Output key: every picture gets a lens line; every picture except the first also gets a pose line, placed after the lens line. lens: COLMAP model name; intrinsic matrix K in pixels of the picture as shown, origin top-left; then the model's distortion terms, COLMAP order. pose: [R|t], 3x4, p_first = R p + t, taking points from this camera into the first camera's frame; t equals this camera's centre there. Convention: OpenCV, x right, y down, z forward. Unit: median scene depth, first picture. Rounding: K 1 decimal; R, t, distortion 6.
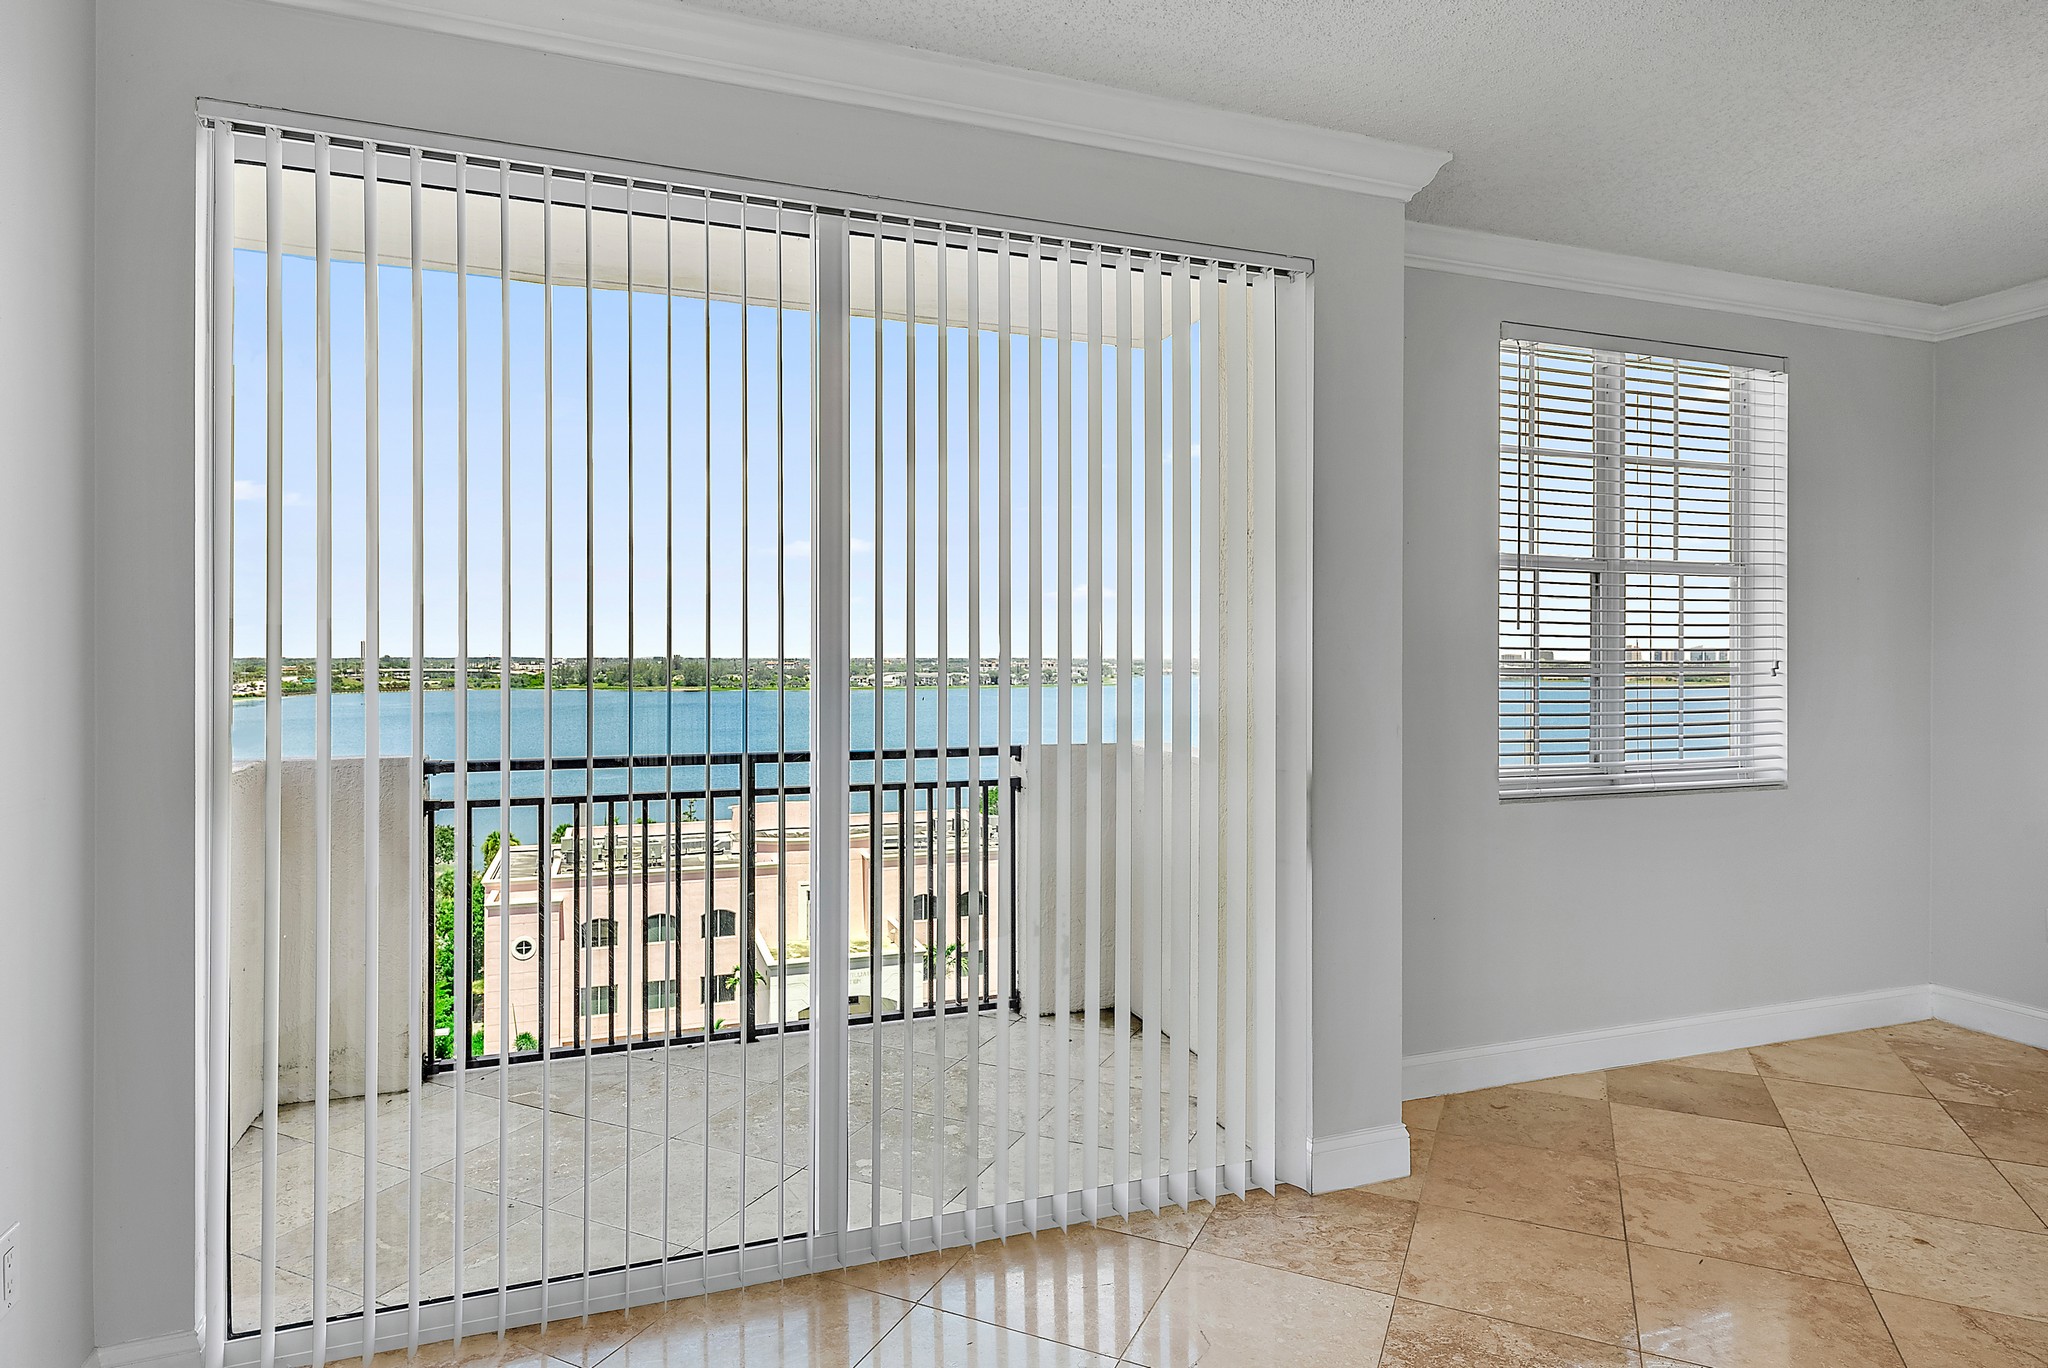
lens RADIAL K [[1178.9, 0, 1024.0], [0, 1178.9, 684.0], [0, 0, 1]] dist [-0.080903, 0.000269]
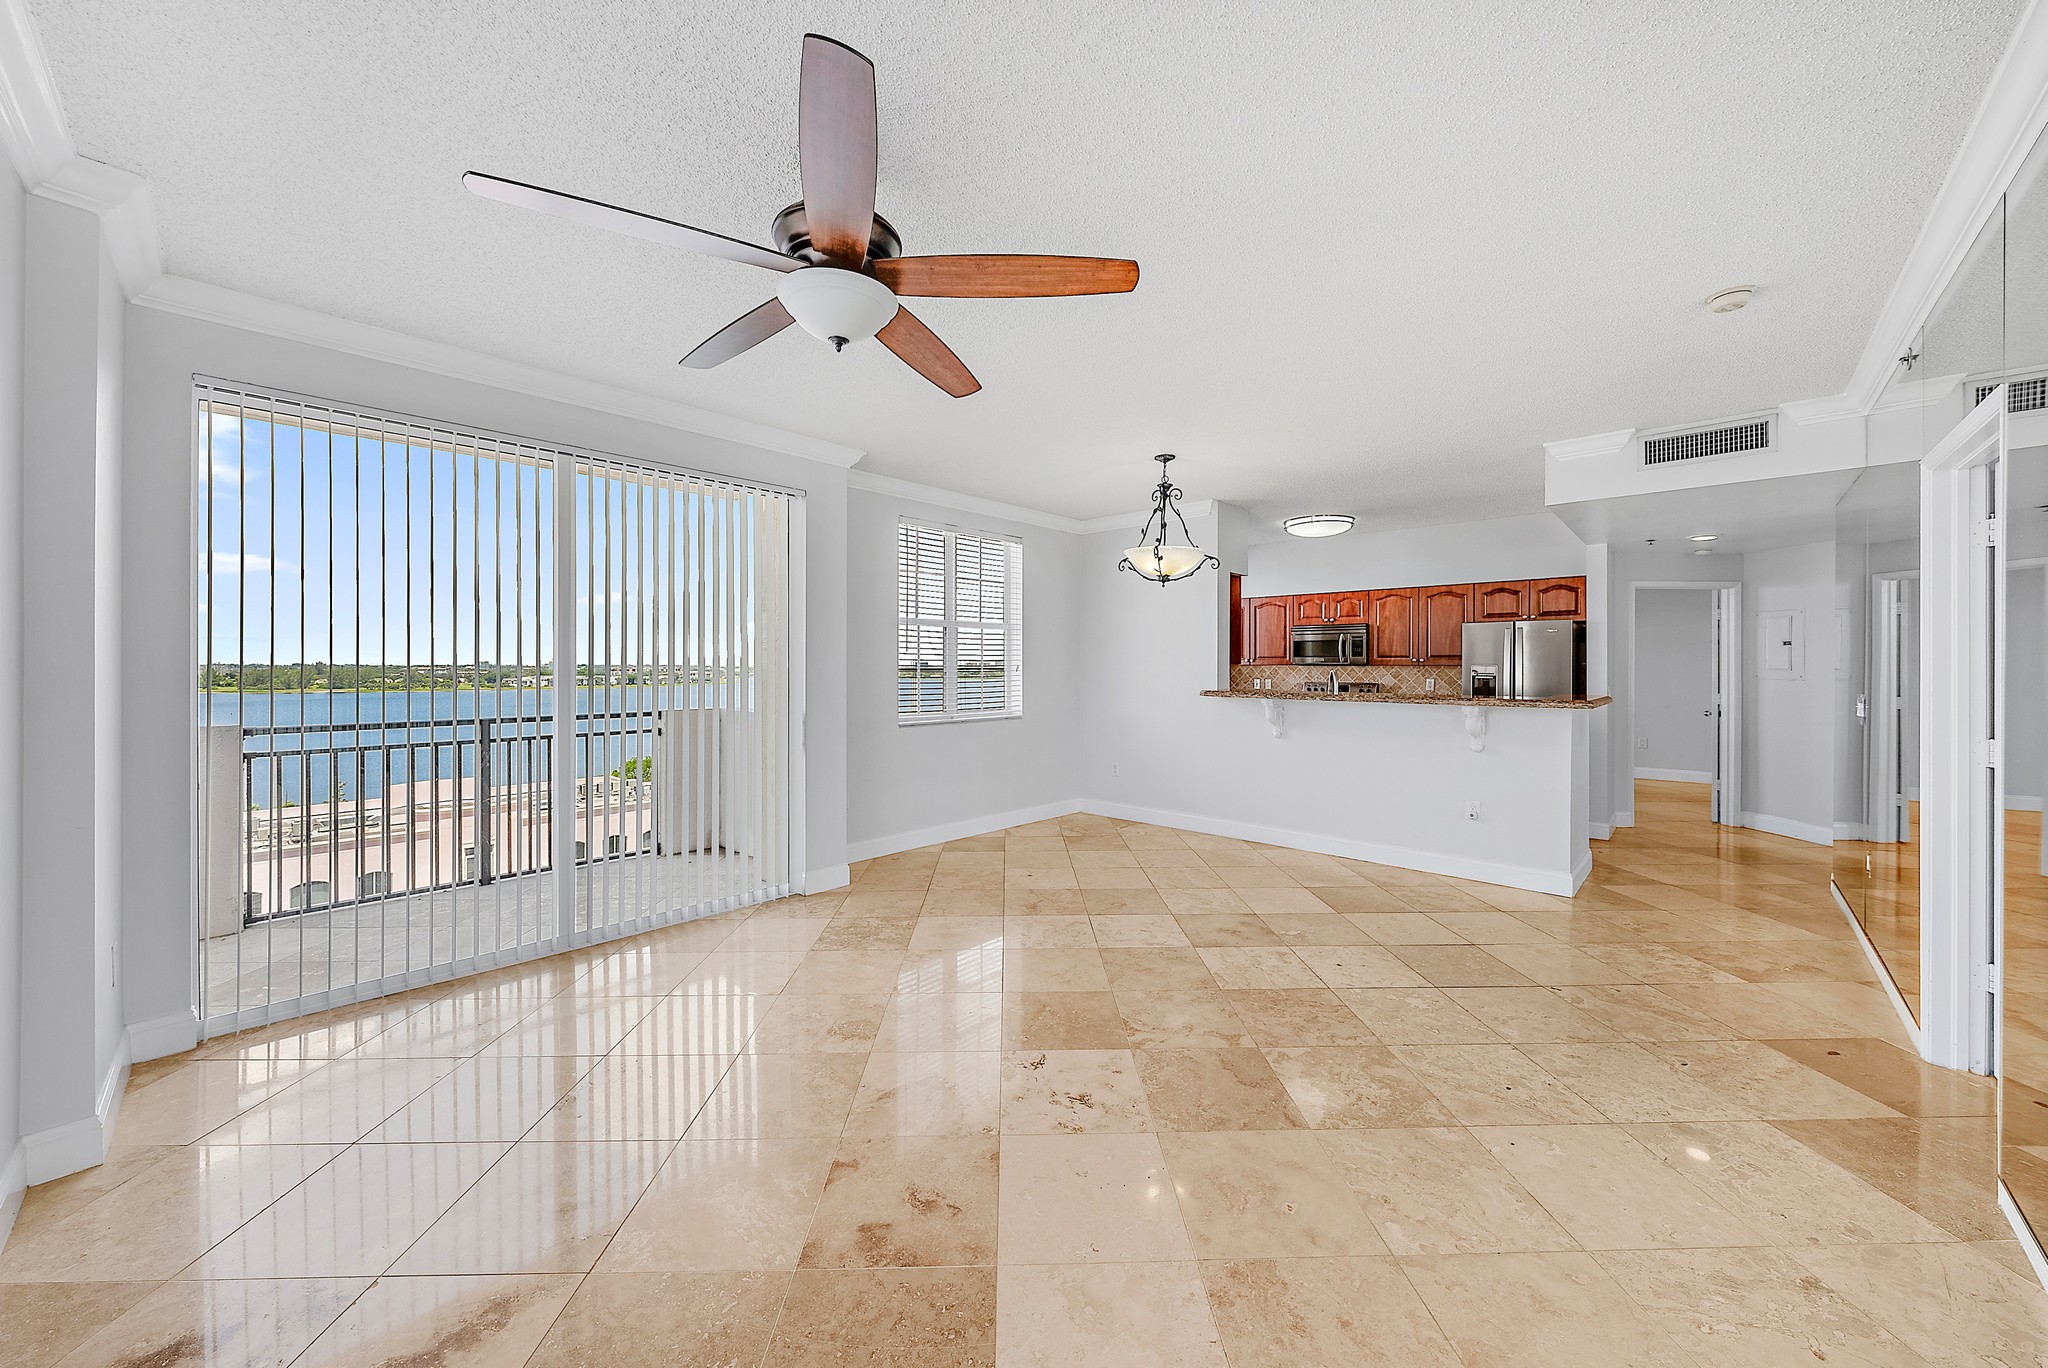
lens RADIAL K [[743.5, 0, 1027.6], [0, 743.5, 672.1], [0, 0, 1]] dist [0.000990, 0.000070]
pose [[0.895987, -0.002839, 0.444071, -0.010897], [0.008175, 0.999916, -0.010101, 0.012426], [-0.444005, 0.012681, 0.895935, -0.503671]]
